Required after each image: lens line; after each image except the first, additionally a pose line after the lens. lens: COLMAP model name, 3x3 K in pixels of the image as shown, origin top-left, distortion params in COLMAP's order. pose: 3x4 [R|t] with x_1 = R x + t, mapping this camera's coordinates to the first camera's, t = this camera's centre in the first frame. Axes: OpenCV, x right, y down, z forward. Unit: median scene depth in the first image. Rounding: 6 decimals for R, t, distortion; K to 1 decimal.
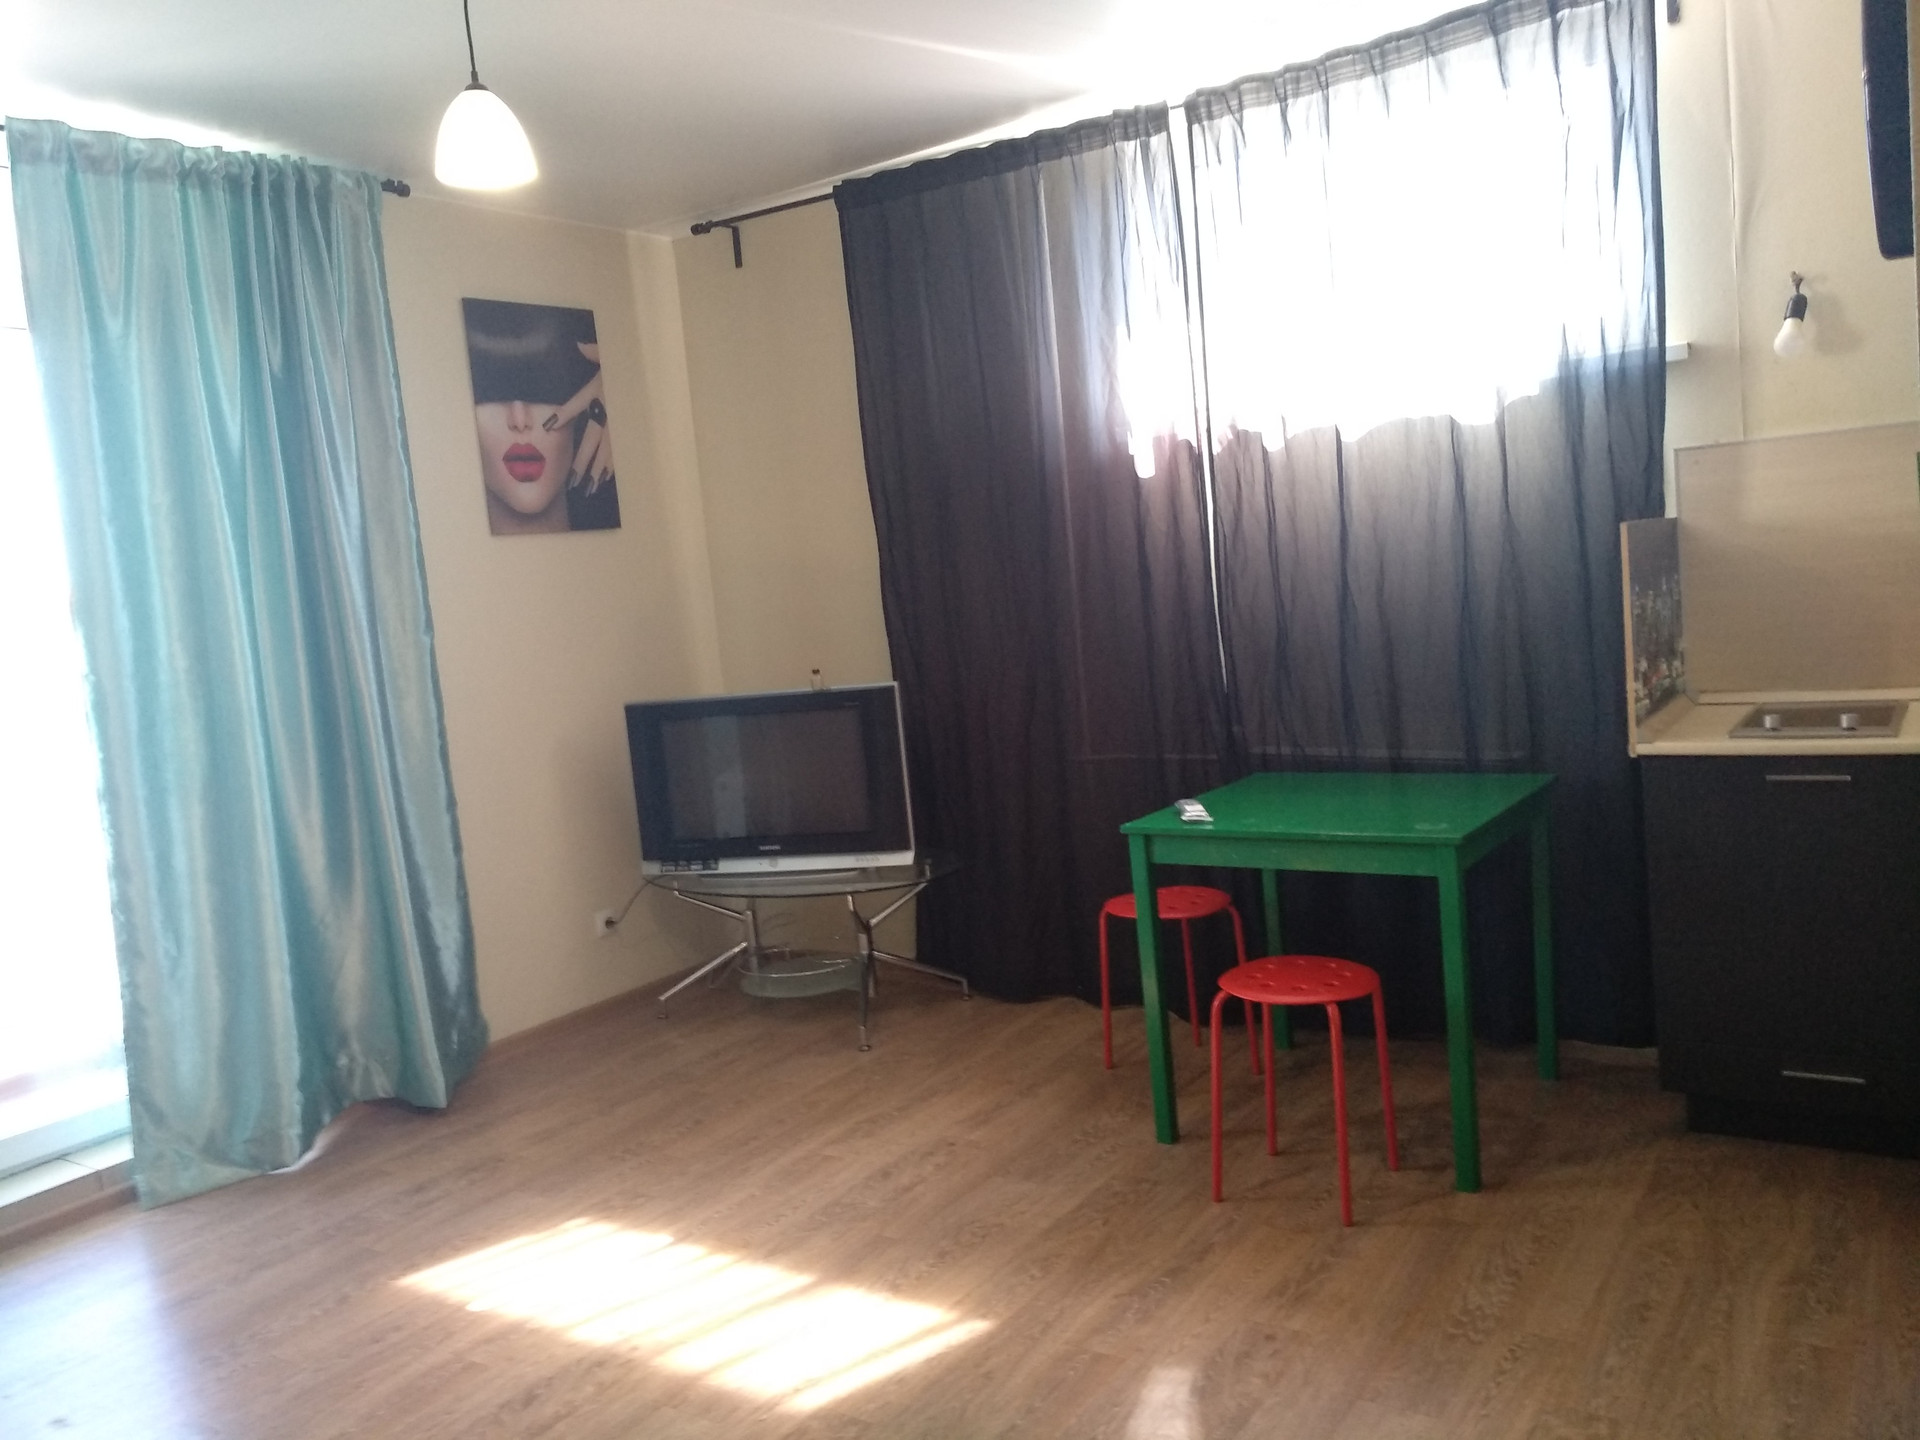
lens RADIAL K [[1510.3, 0, 956.7], [0, 1510.3, 693.6], [0, 0, 1]] dist [0.004186, 0.033325]
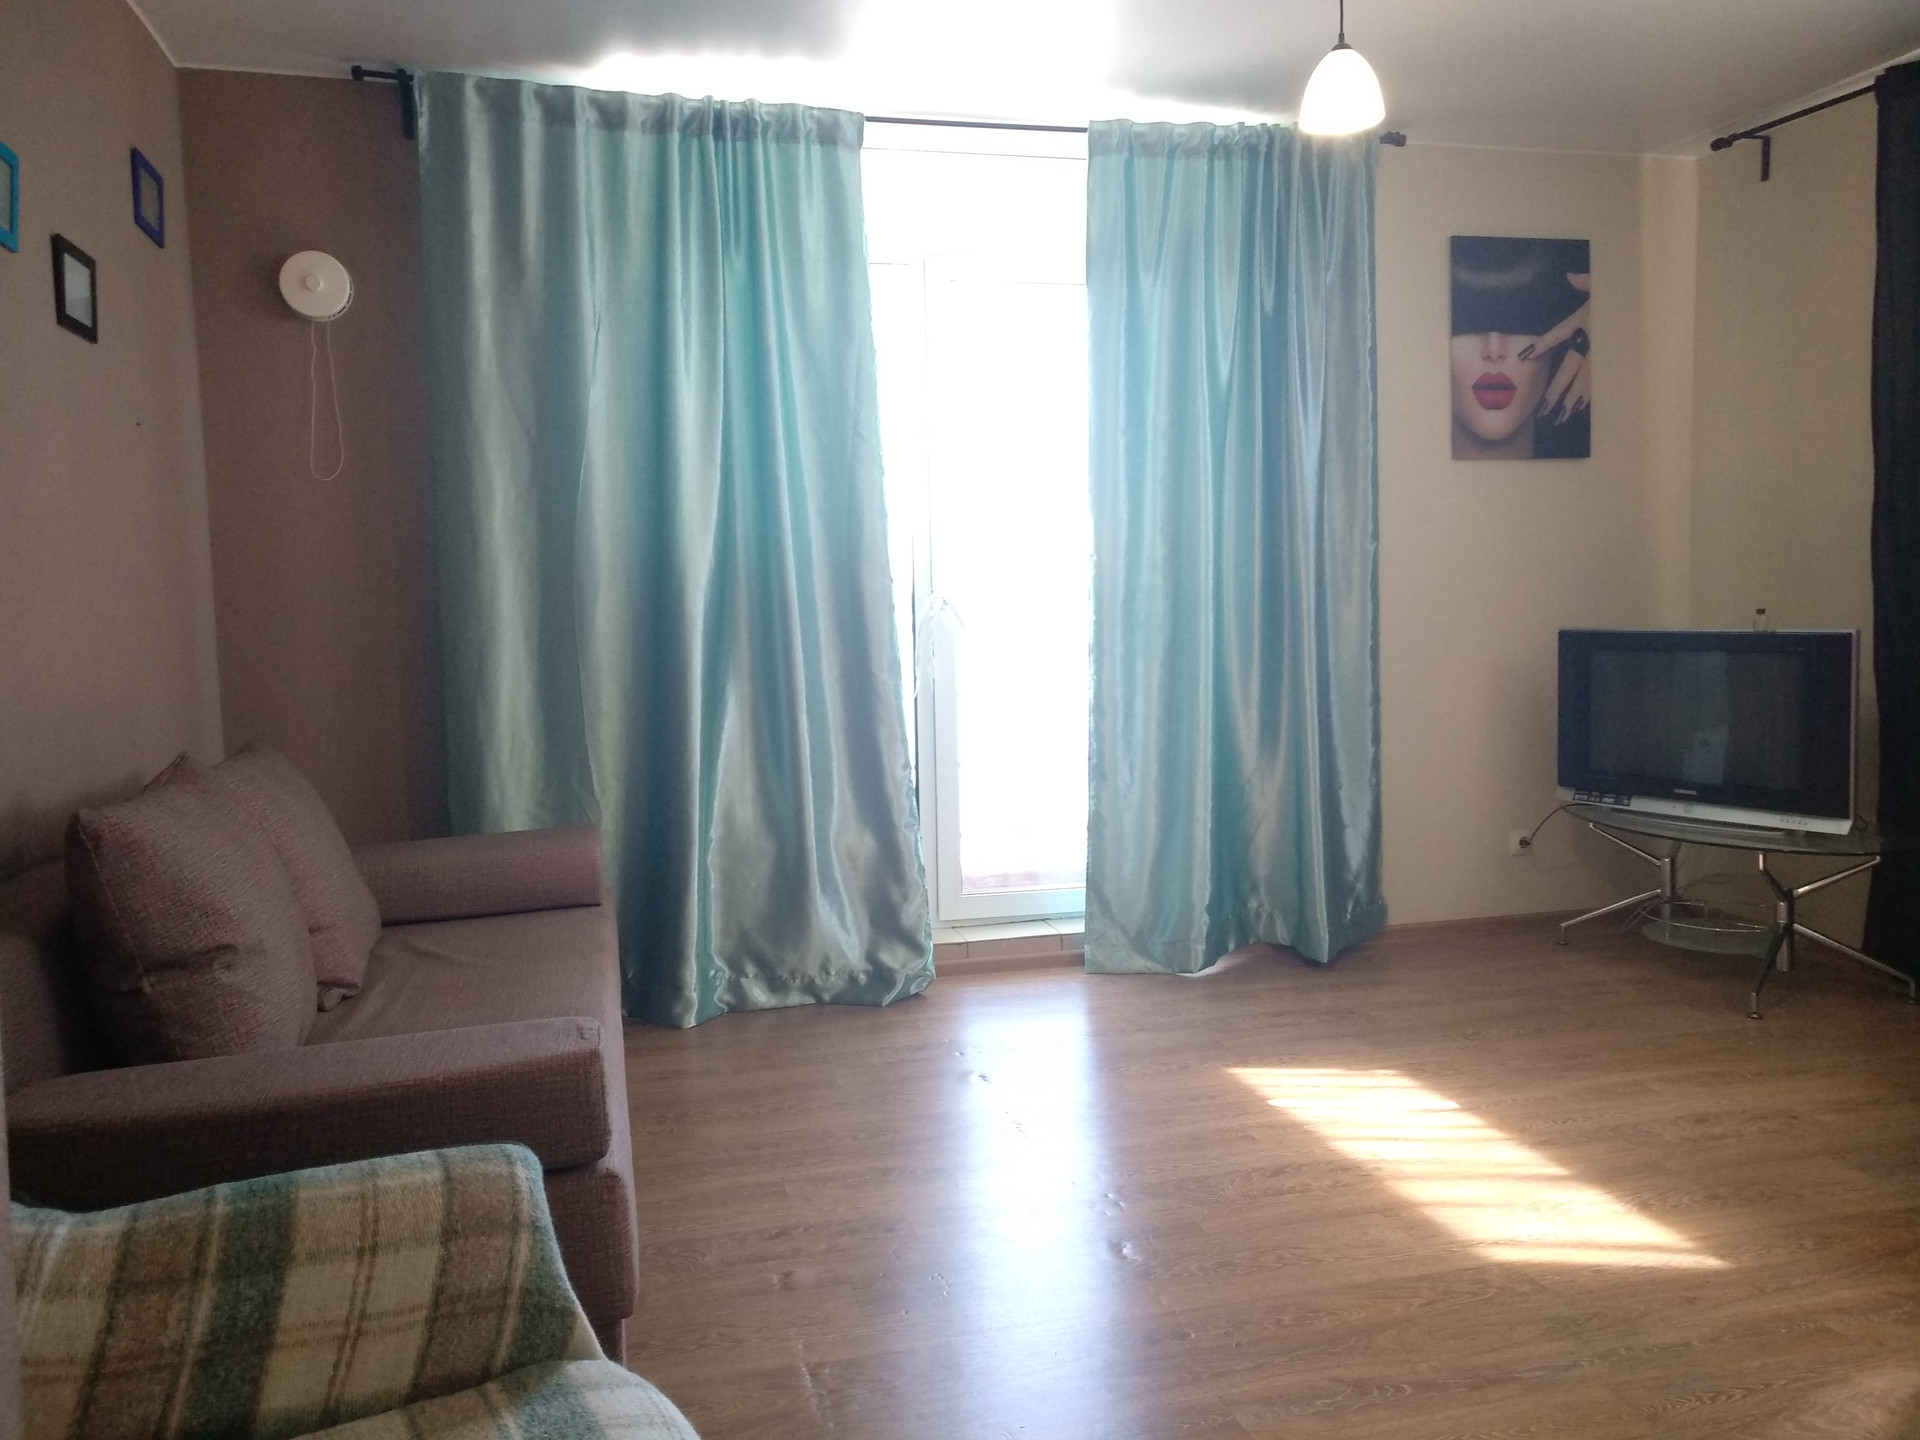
lens RADIAL K [[1510.3, 0, 956.7], [0, 1510.3, 693.6], [0, 0, 1]] dist [0.004186, 0.033325]
pose [[0.756067, 0.124200, -0.642602, 0.164936], [-0.105382, 0.992120, 0.067764, 0.028830], [0.645955, 0.016485, 0.763198, -0.046114]]
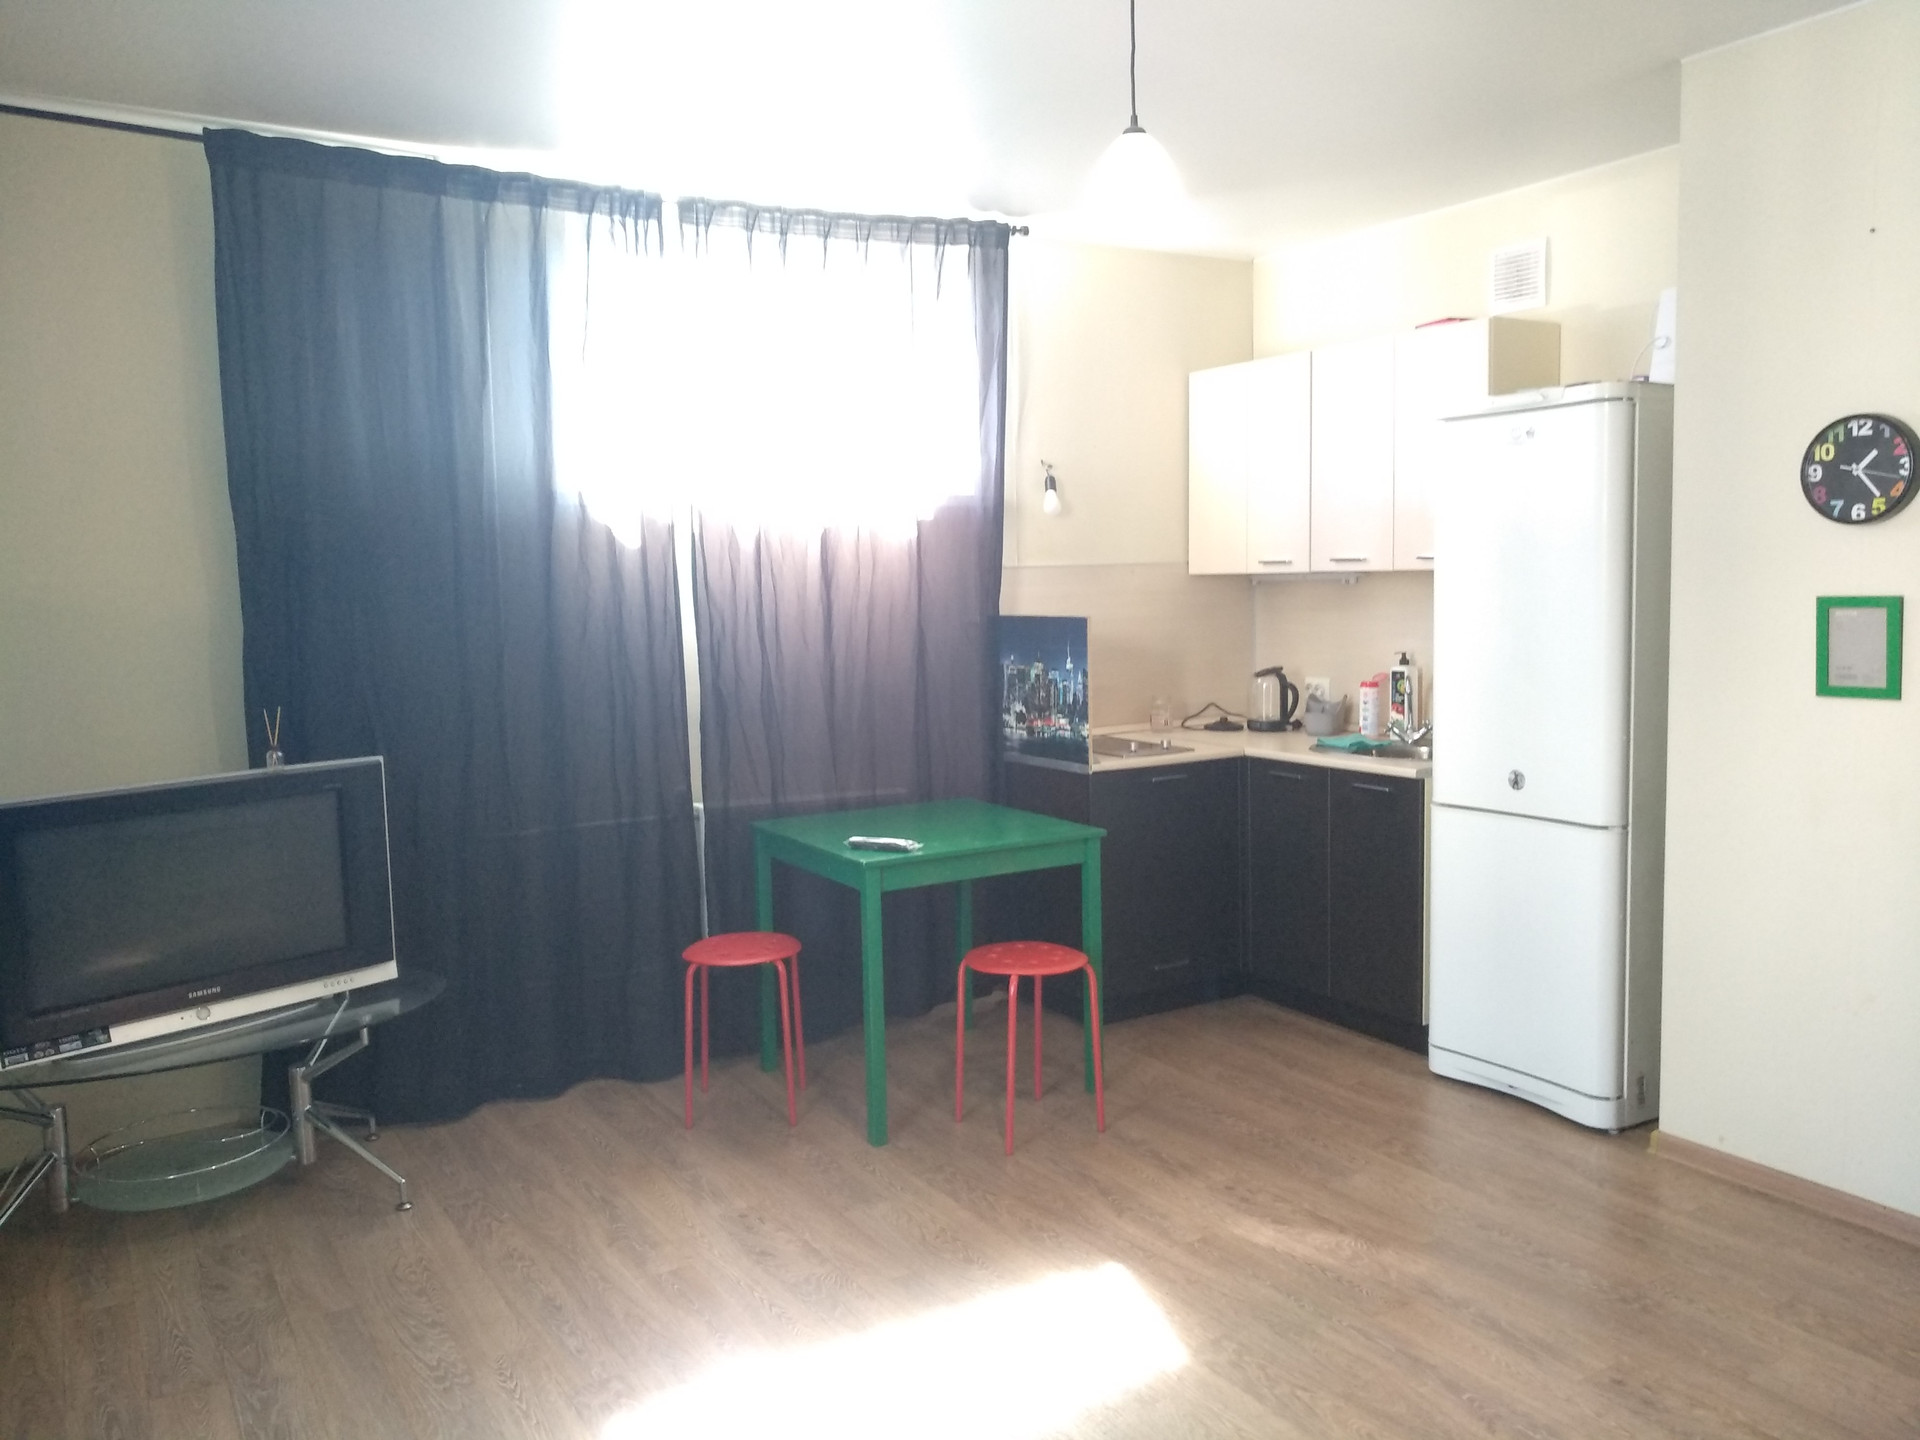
lens RADIAL K [[1487.5, 0, 967.6], [0, 1487.5, 696.4], [0, 0, 1]] dist [0.007565, 0.048059]
pose [[0.411288, 0.010501, 0.911445, -0.765056], [0.062840, 0.997228, -0.039845, 0.013970], [-0.909337, 0.073663, 0.409488, 0.429187]]
